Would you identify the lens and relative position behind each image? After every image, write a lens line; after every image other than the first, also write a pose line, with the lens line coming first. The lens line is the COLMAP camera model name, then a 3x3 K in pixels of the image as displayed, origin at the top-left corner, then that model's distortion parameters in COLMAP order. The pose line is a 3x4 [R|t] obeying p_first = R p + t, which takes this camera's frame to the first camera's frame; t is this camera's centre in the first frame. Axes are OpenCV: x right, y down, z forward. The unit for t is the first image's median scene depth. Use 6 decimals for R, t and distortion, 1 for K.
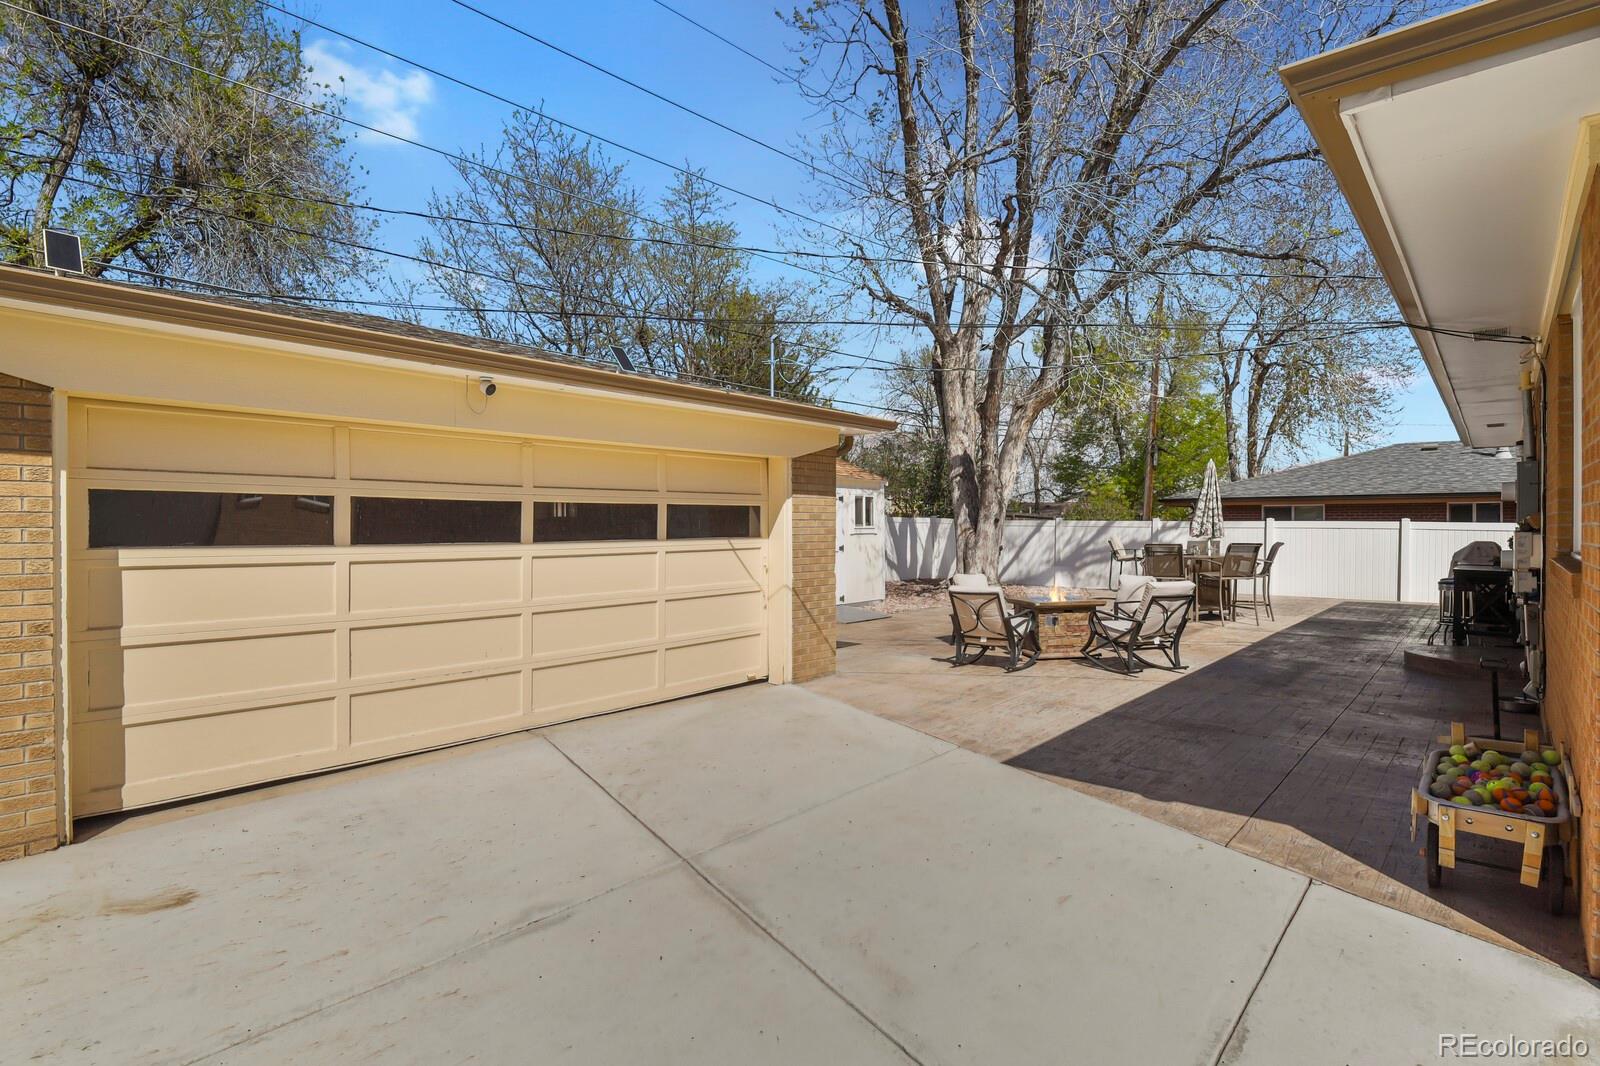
lens RADIAL K [[778.3, 0, 809.1], [0, 778.3, 528.0], [0, 0, 1]] dist [0.000908, -0.010962]
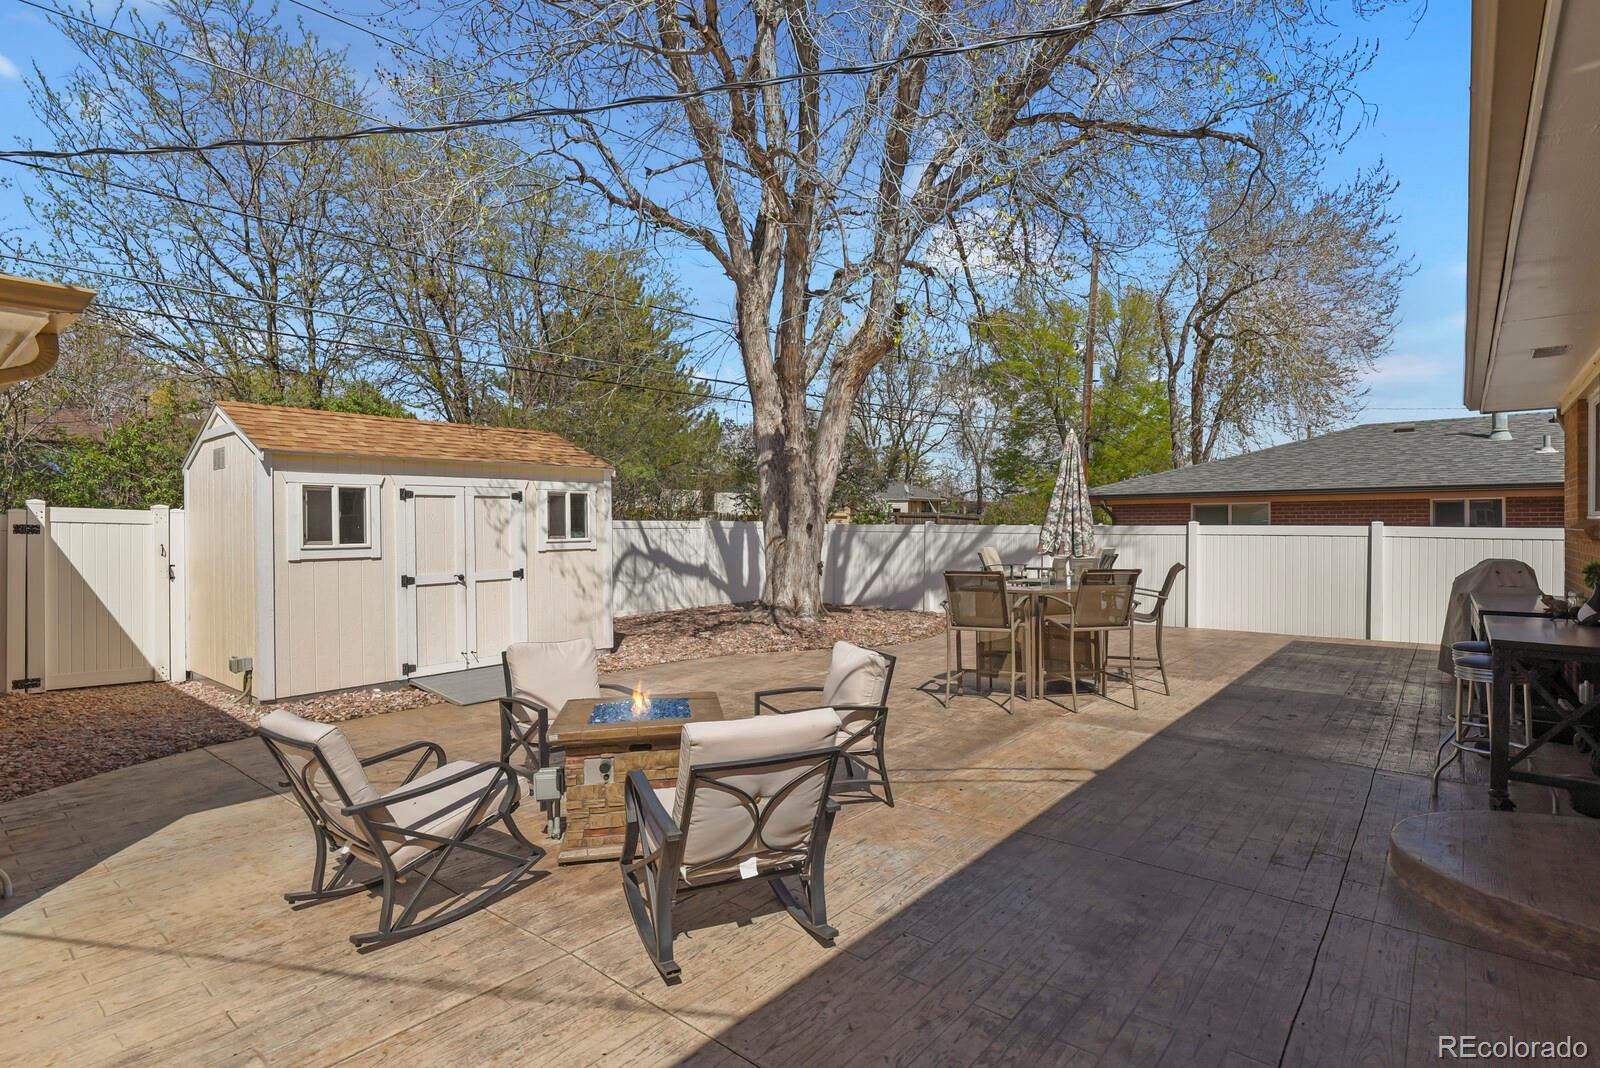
lens RADIAL K [[778.3, 0, 809.1], [0, 778.3, 529.0], [0, 0, 1]] dist [0.000908, -0.010962]
pose [[0.999507, -0.004876, 0.031015, 0.259925], [0.004831, 0.999987, 0.001543, -0.010272], [-0.031022, -0.001393, 0.999518, 0.349699]]
